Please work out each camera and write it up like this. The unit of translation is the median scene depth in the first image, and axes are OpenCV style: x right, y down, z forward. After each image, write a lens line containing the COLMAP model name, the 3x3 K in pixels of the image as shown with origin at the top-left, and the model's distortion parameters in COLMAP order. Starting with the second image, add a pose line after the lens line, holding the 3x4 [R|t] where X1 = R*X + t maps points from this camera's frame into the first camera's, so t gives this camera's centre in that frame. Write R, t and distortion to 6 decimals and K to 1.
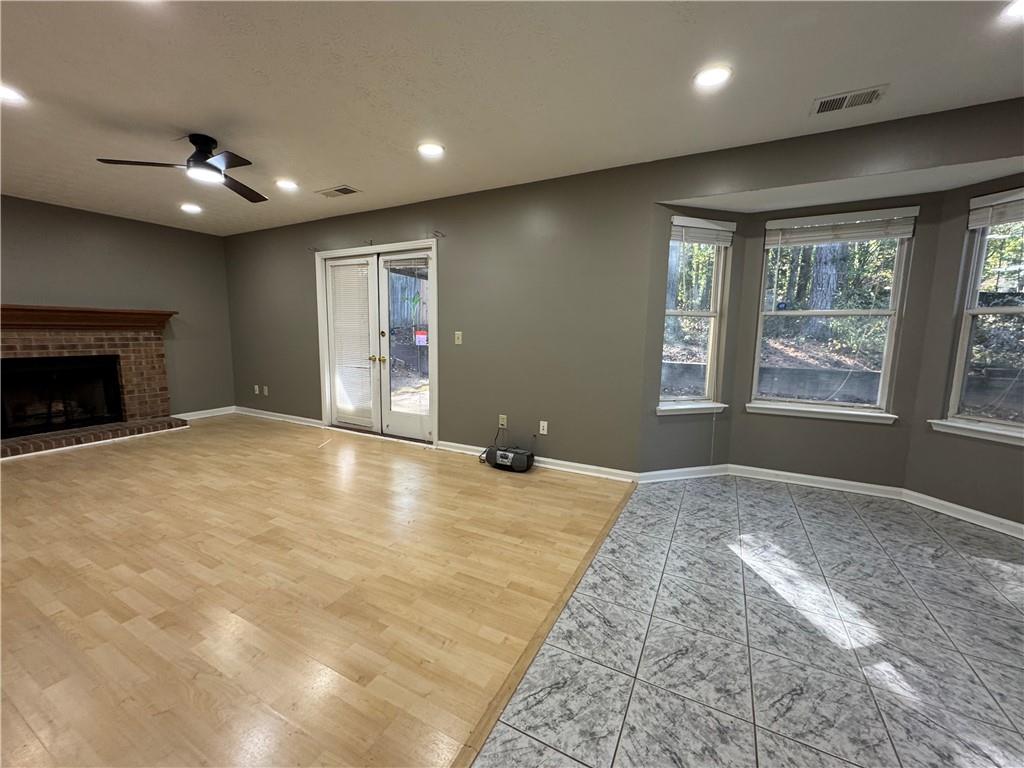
lens RADIAL K [[406.6, 0, 512.0], [0, 406.6, 384.0], [0, 0, 1]] dist [-0.002191, -0.000173]
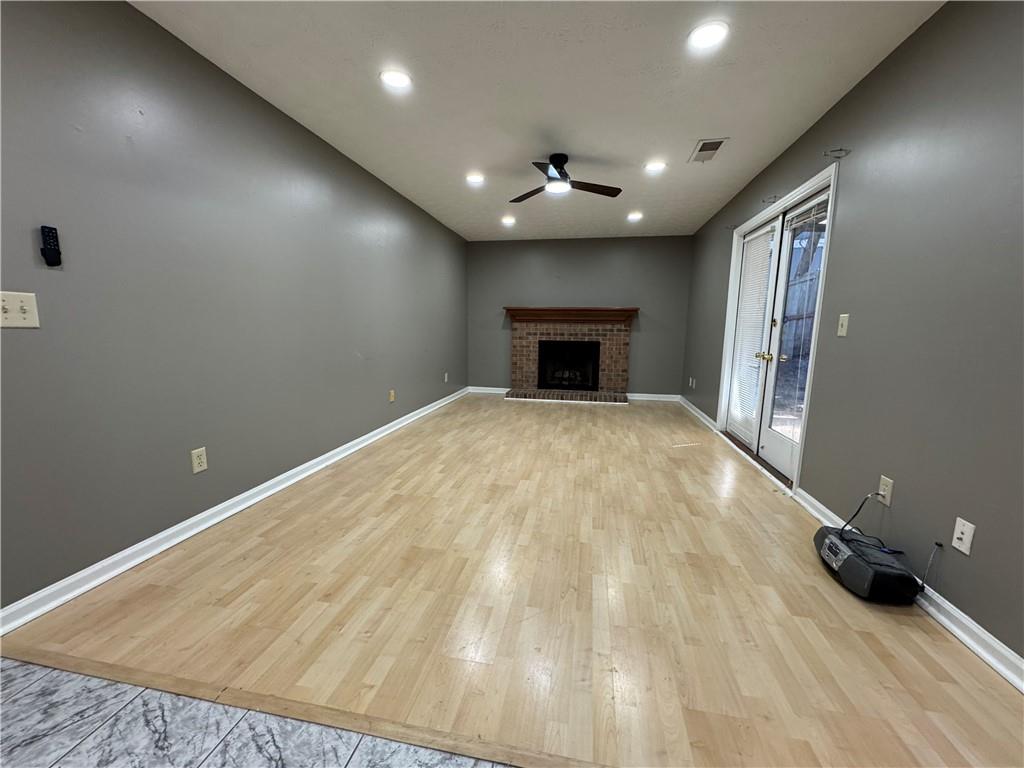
lens RADIAL K [[406.6, 0, 512.0], [0, 406.6, 384.0], [0, 0, 1]] dist [-0.002191, -0.000173]
pose [[0.286728, 0.125681, -0.949732, 0.297074], [-0.130318, 0.987259, 0.091303, -0.021628], [0.949107, 0.097588, 0.299454, 0.393307]]
